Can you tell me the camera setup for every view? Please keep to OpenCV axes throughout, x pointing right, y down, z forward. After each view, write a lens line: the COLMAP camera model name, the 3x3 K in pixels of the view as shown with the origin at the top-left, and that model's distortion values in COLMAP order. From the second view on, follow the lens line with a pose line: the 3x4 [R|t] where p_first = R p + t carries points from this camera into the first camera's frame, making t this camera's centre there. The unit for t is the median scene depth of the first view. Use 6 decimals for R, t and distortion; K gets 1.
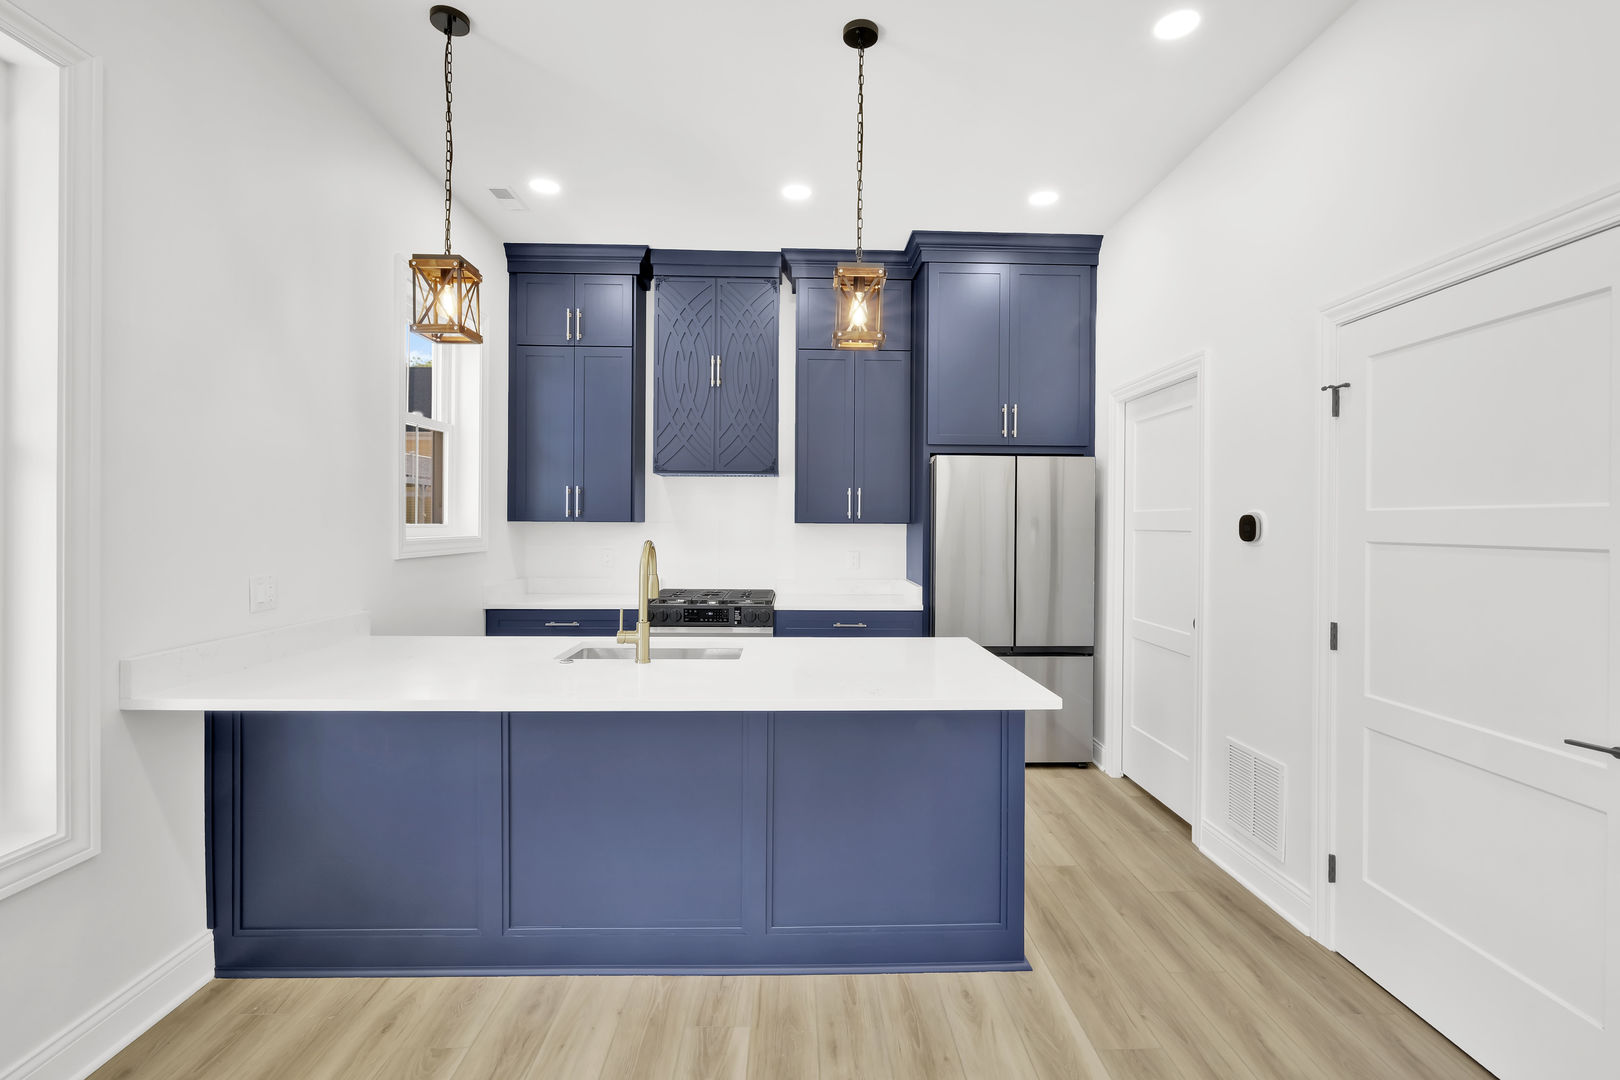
lens RADIAL K [[725.9, 0, 817.0], [0, 725.9, 525.9], [0, 0, 1]] dist [-0.001165, 0.000106]
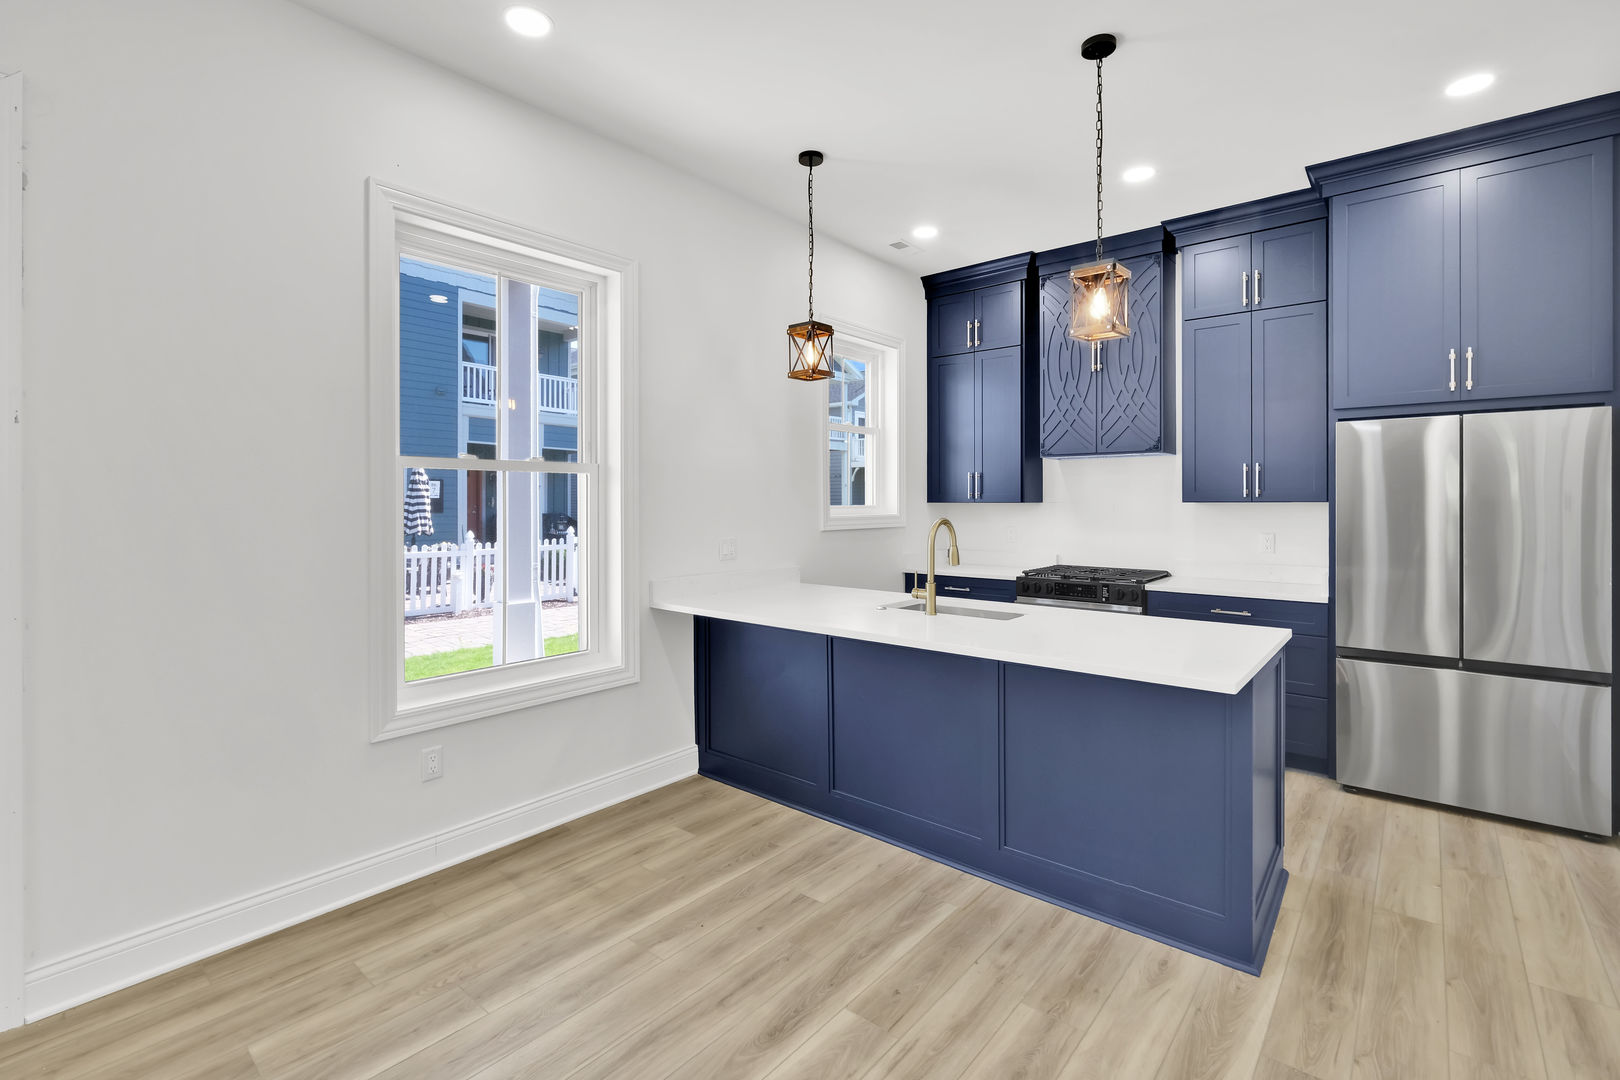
lens RADIAL K [[731.8, 0, 817.0], [0, 731.8, 506.5], [0, 0, 1]] dist [-0.002149, -0.000350]
pose [[0.745642, -0.003651, -0.666337, 0.458969], [0.004677, 0.999989, -0.000246, -0.000983], [0.666331, -0.002933, 0.745651, -0.080667]]
